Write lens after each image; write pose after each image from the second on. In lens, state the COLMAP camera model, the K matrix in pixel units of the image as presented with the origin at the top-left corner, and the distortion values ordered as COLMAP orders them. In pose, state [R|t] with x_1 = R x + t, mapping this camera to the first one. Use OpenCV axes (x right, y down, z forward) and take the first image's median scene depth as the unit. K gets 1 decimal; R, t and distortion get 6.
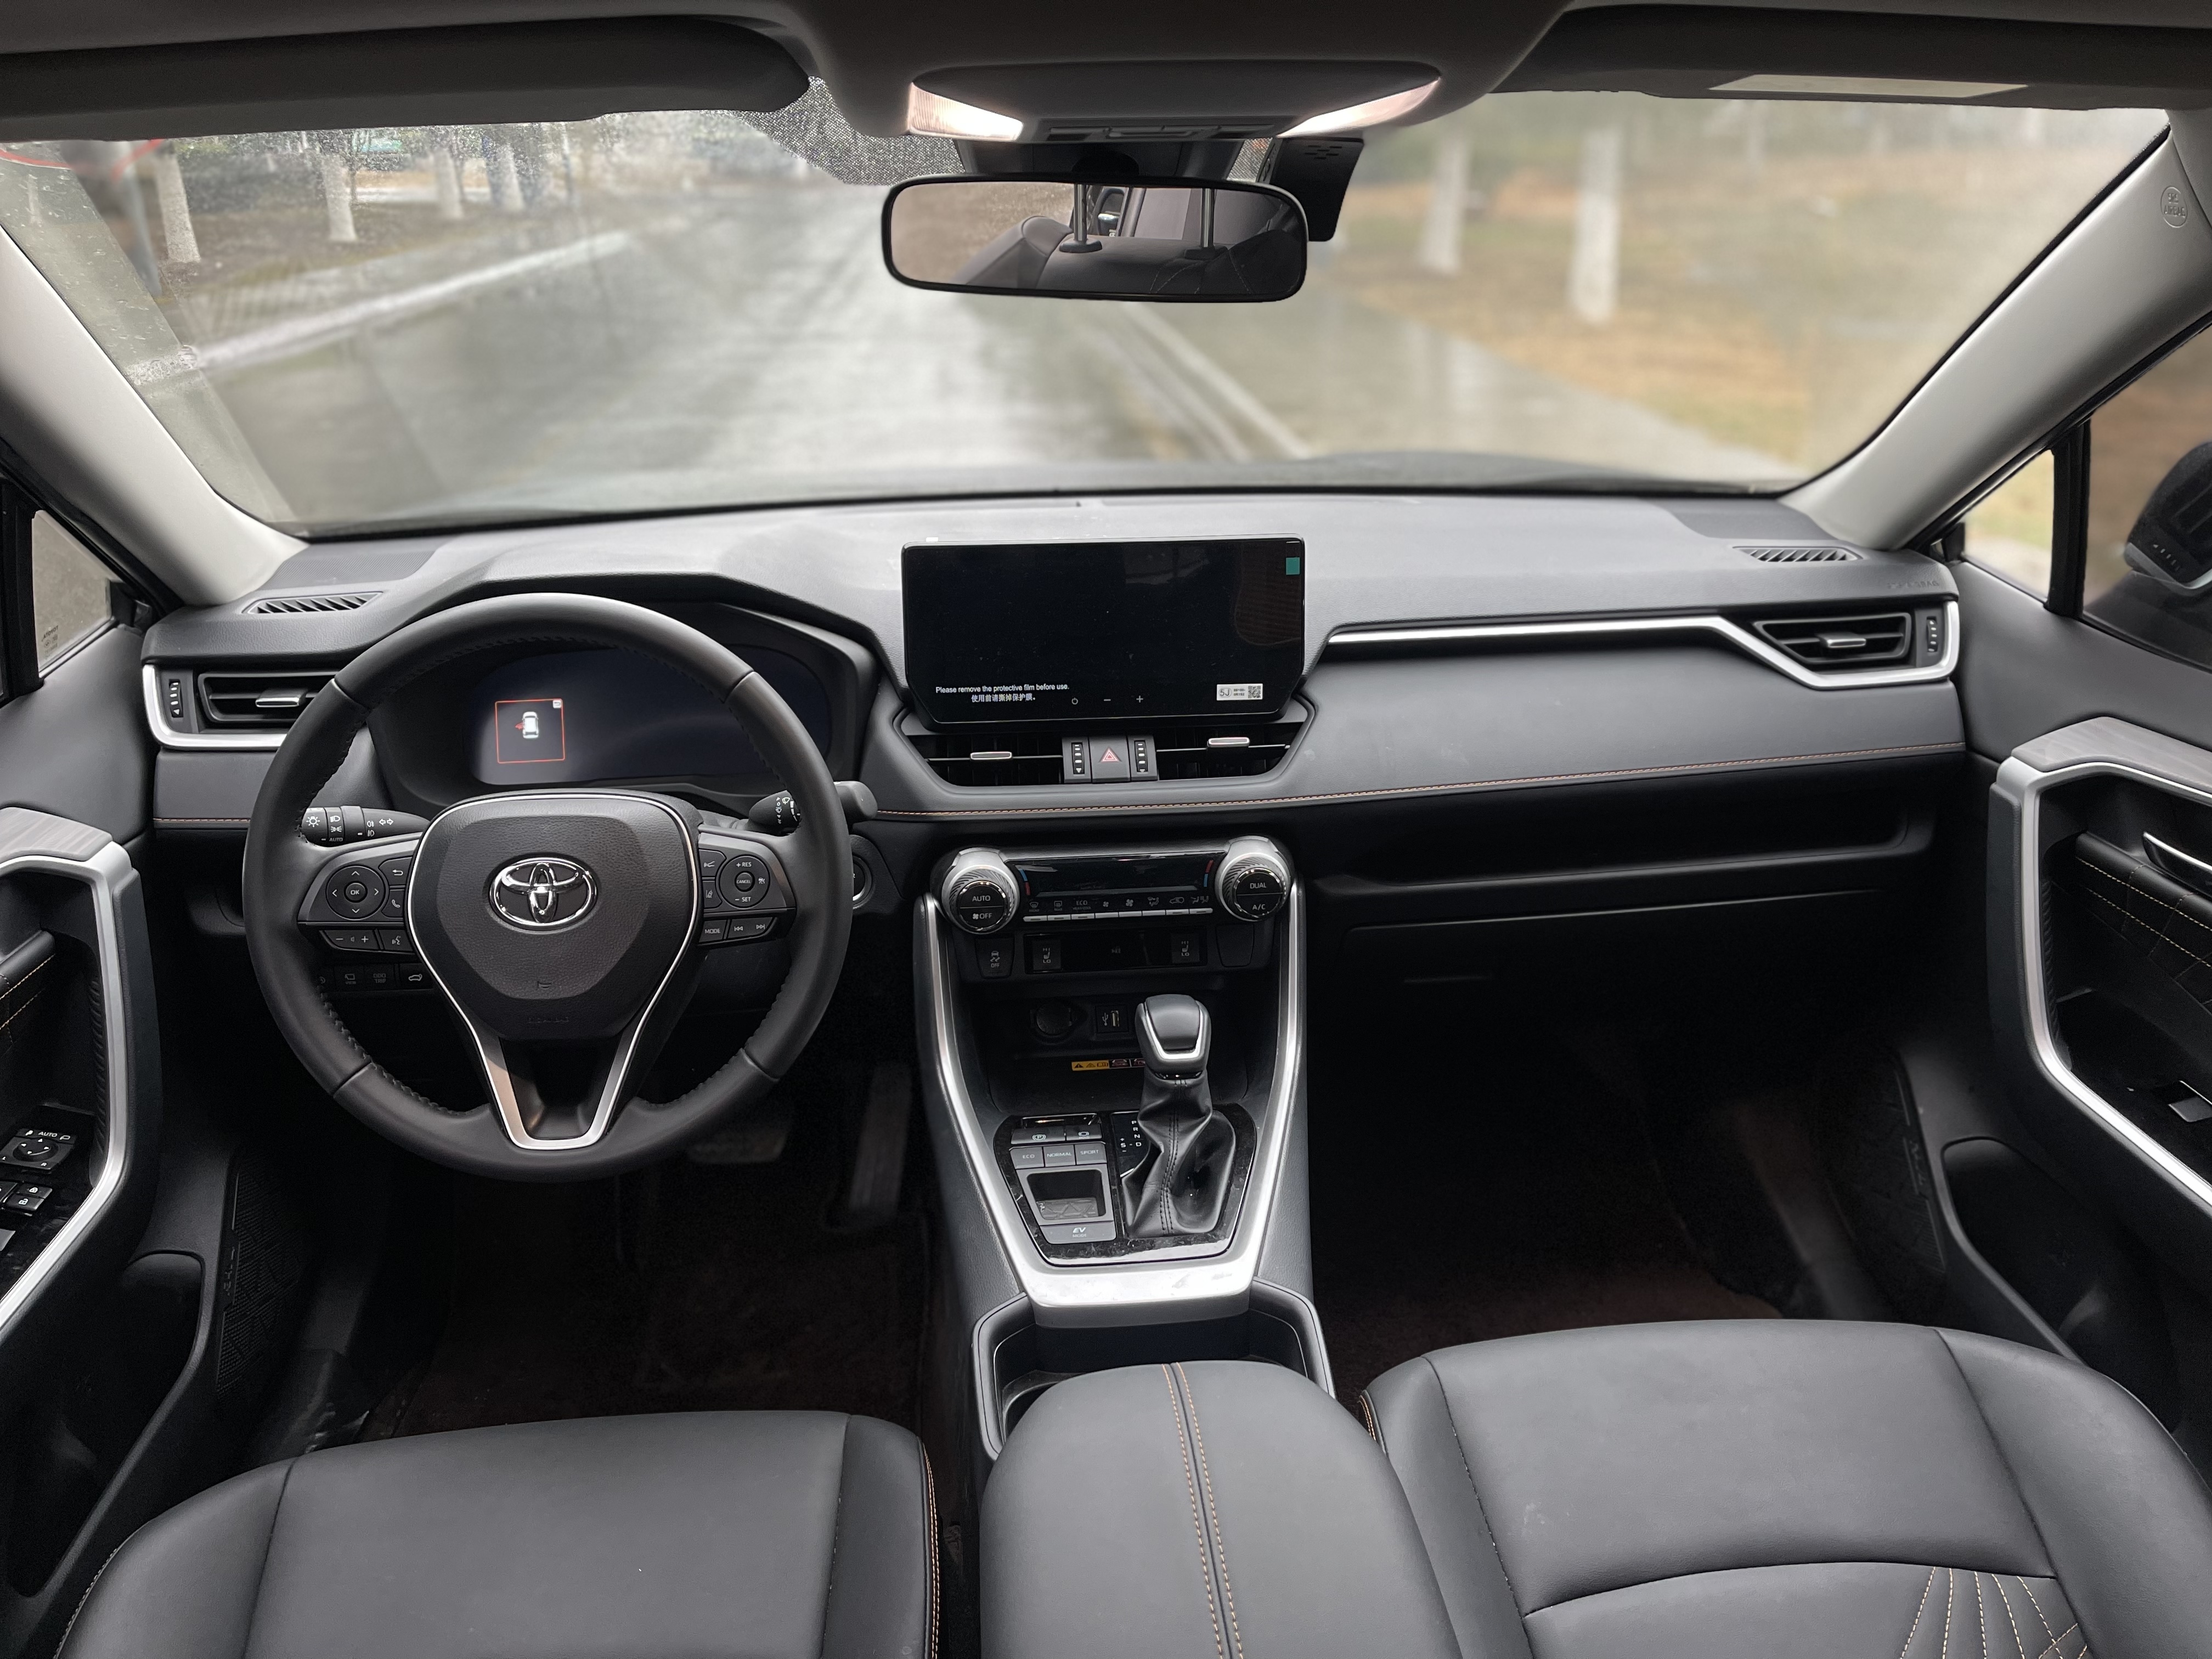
lens RADIAL K [[1680.0, 0, 1125.6], [0, 1680.0, 838.3], [0, 0, 1]] dist [0.028823, -0.042234]
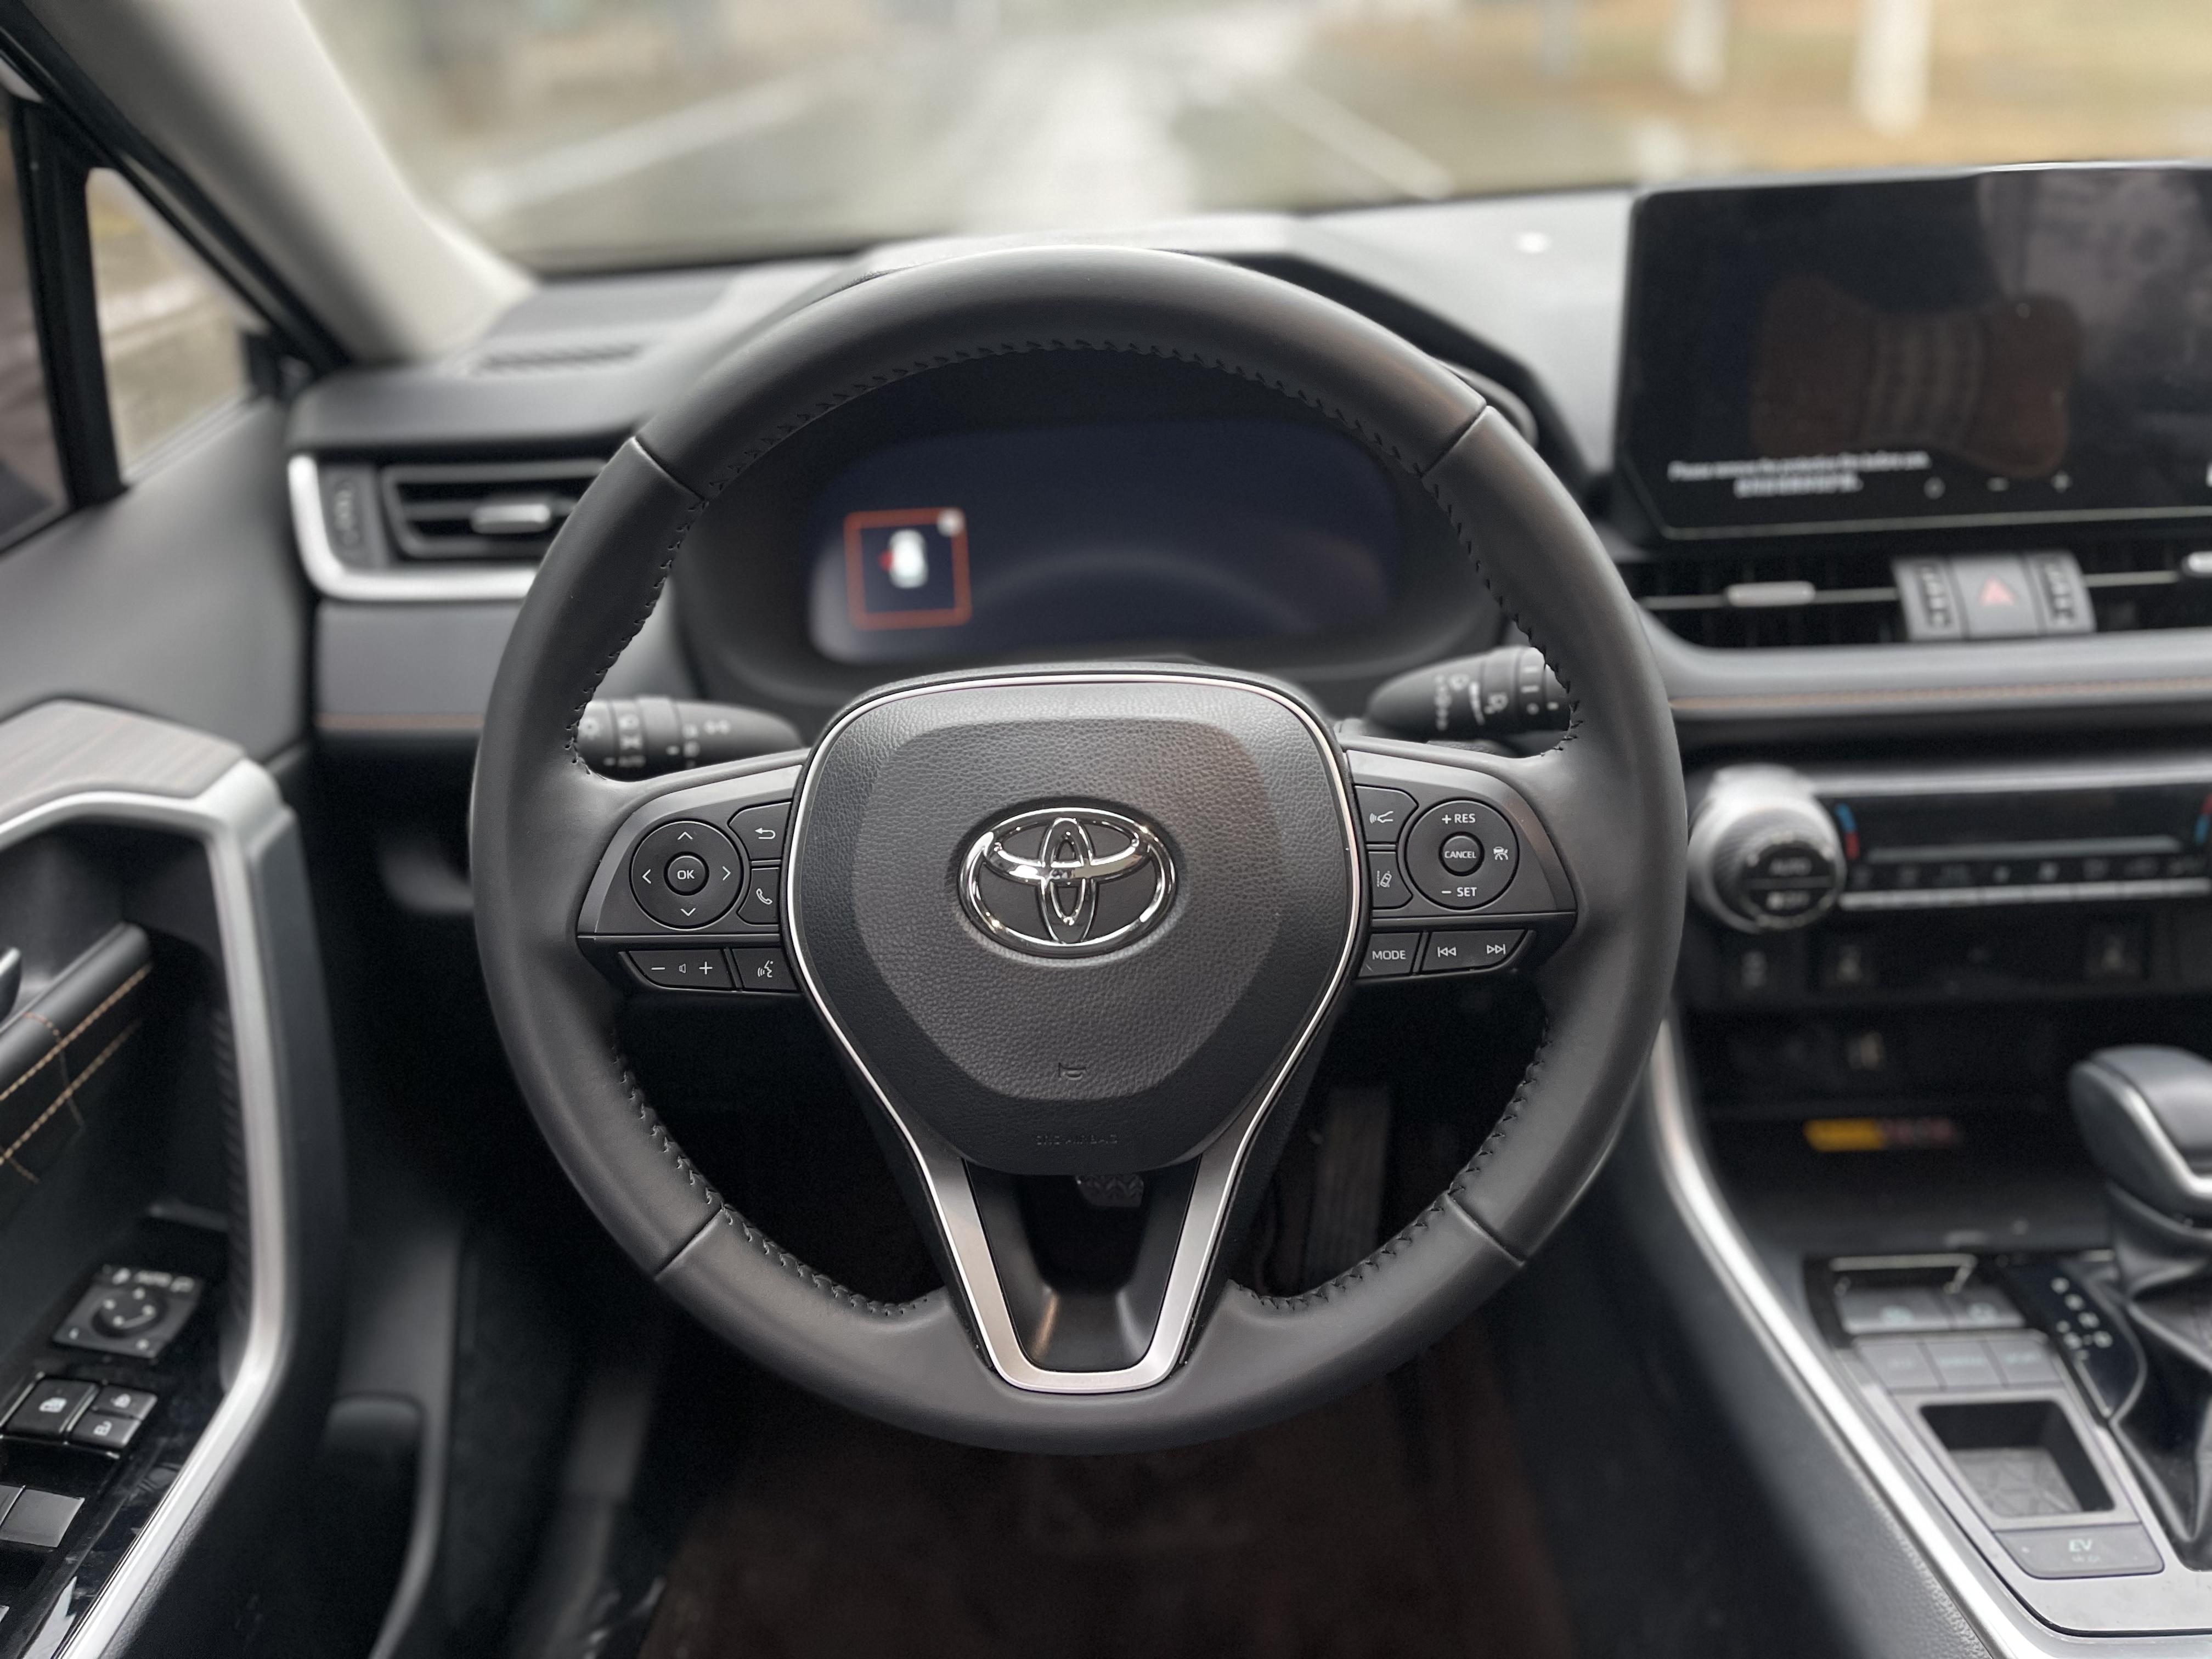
lens RADIAL K [[1680.0, 0, 1091.7], [0, 1680.0, 843.8], [0, 0, 1]] dist [0.028823, -0.042234]
pose [[0.992273, 0.005271, -0.123965, -0.229070], [0.003900, 0.997278, 0.073625, -0.010154], [0.124016, -0.073540, 0.989551, 0.436862]]
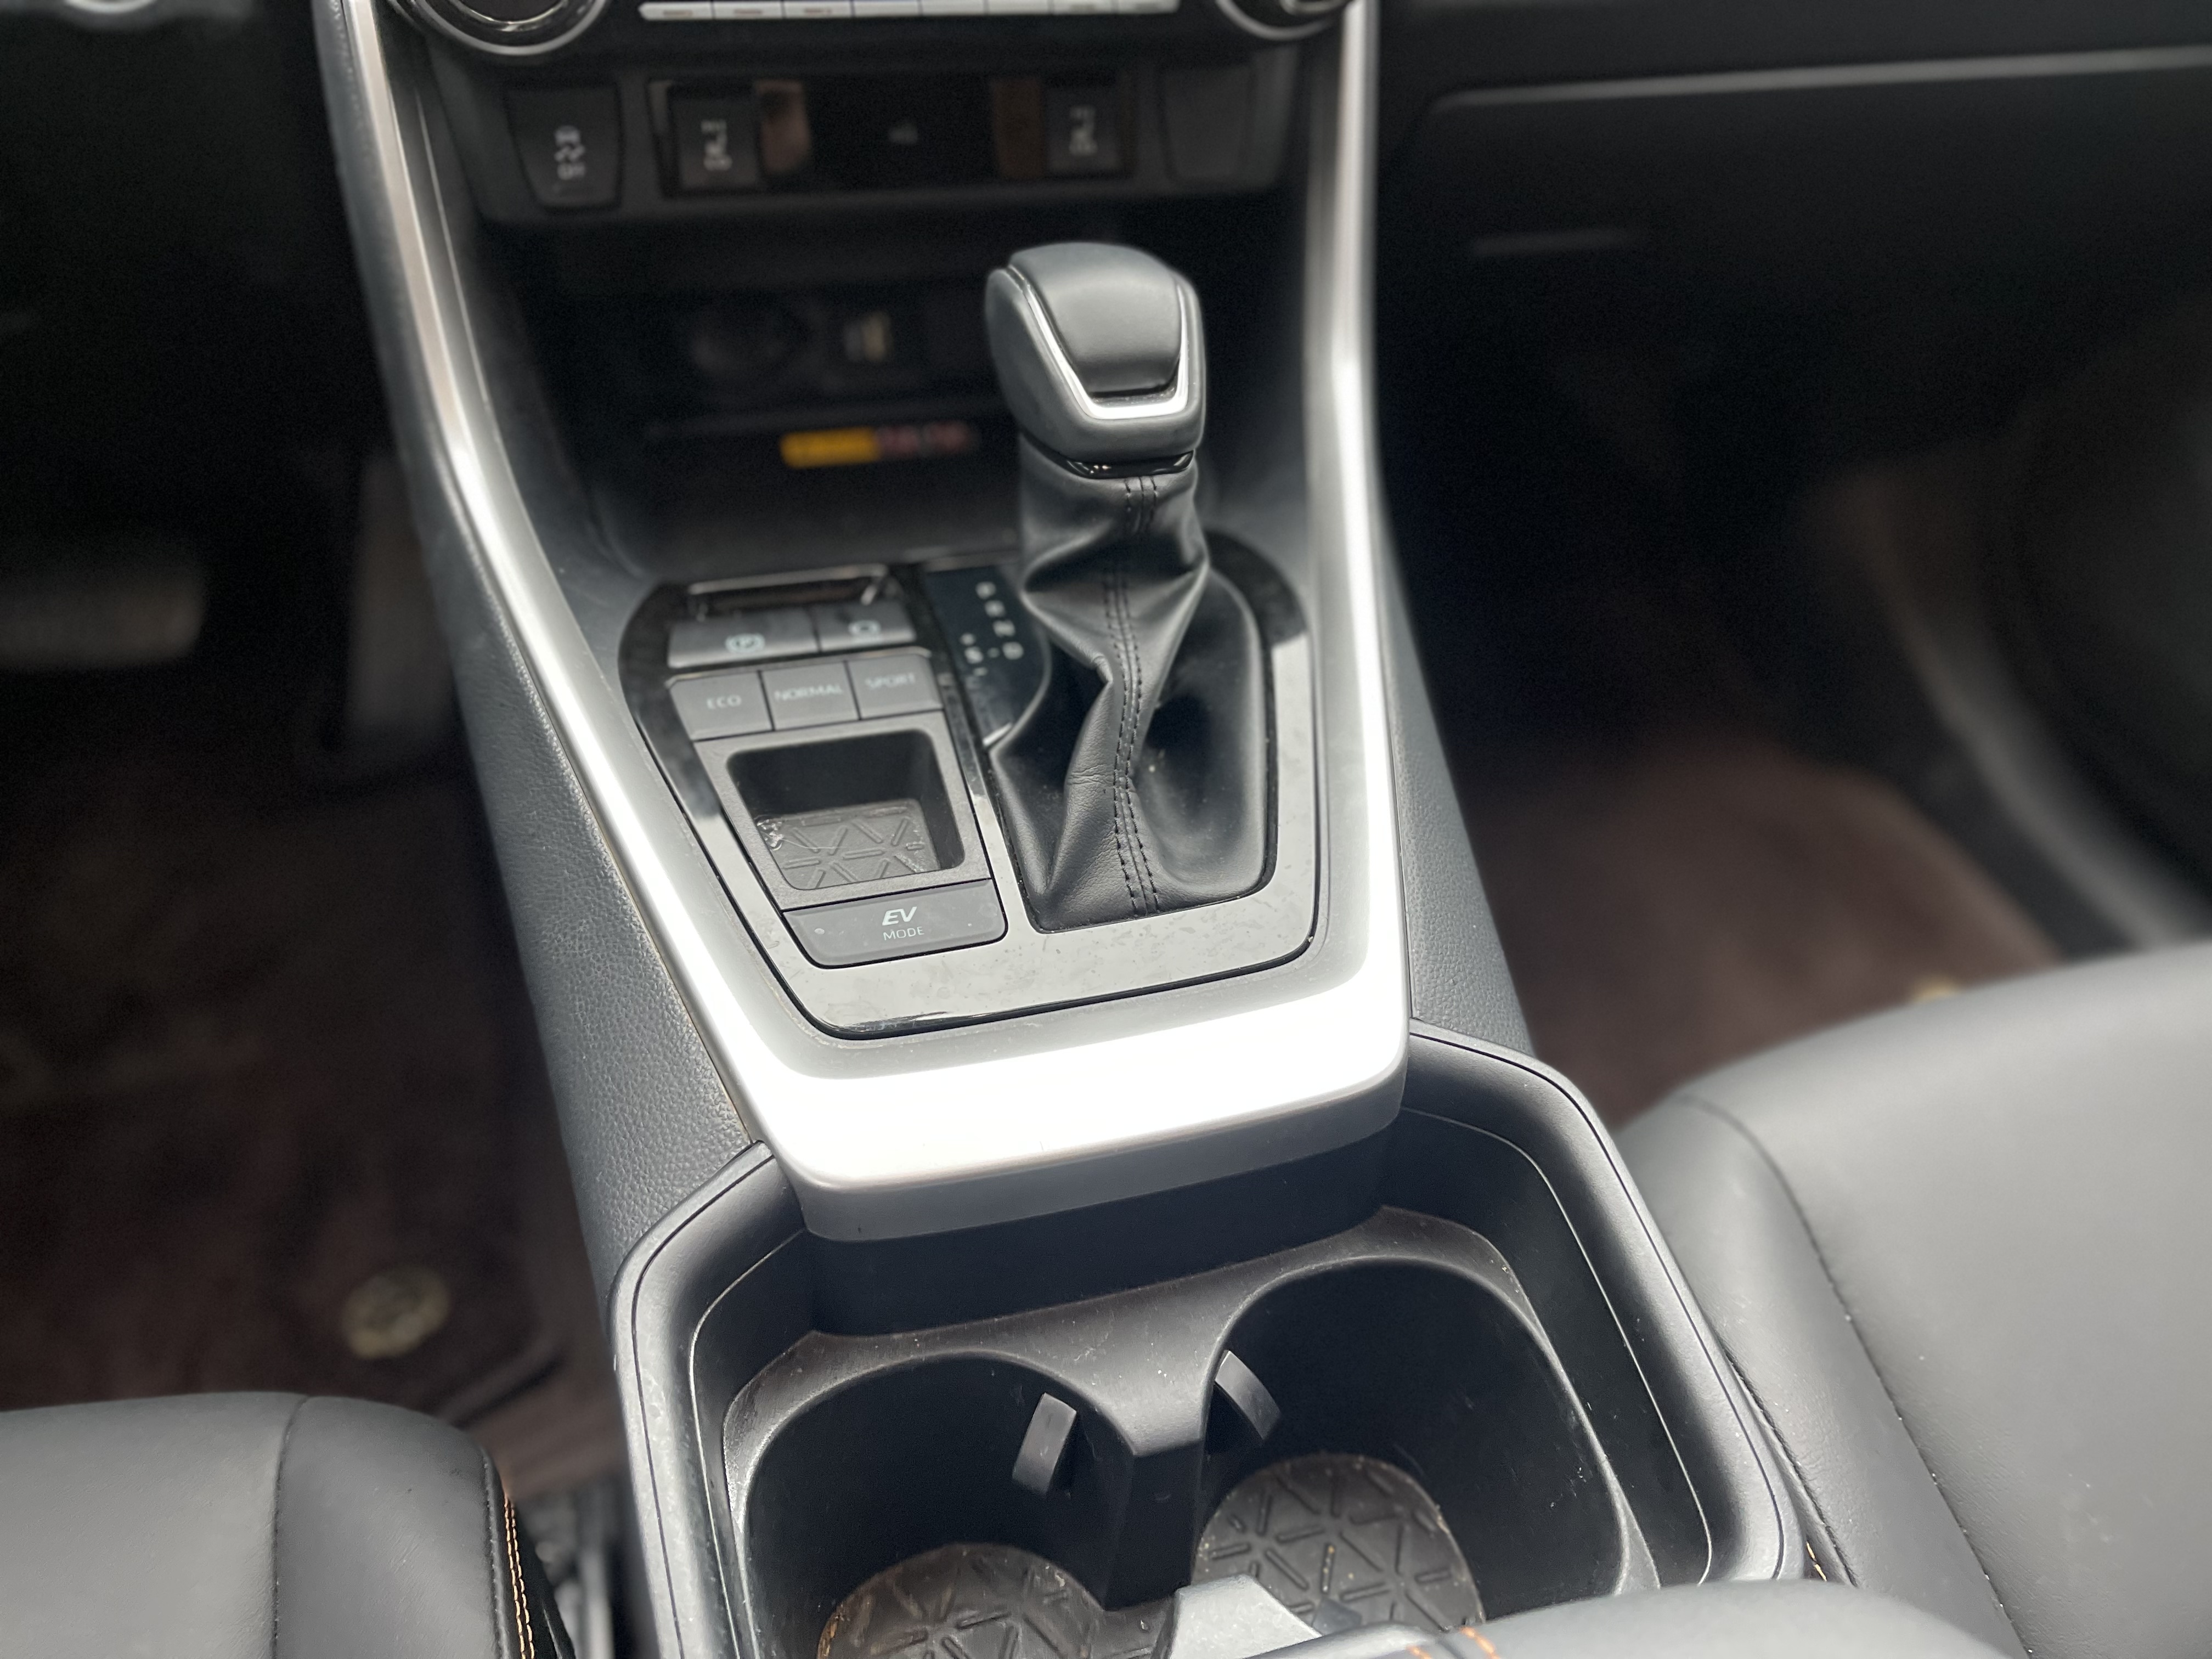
lens RADIAL K [[1680.0, 0, 1126.9], [0, 1680.0, 832.5], [0, 0, 1]] dist [0.028823, -0.042234]
pose [[0.977043, -0.072230, 0.200425, -0.044915], [-0.002708, 0.936487, 0.350691, 0.082949], [-0.213026, -0.343183, 0.914793, 0.604165]]
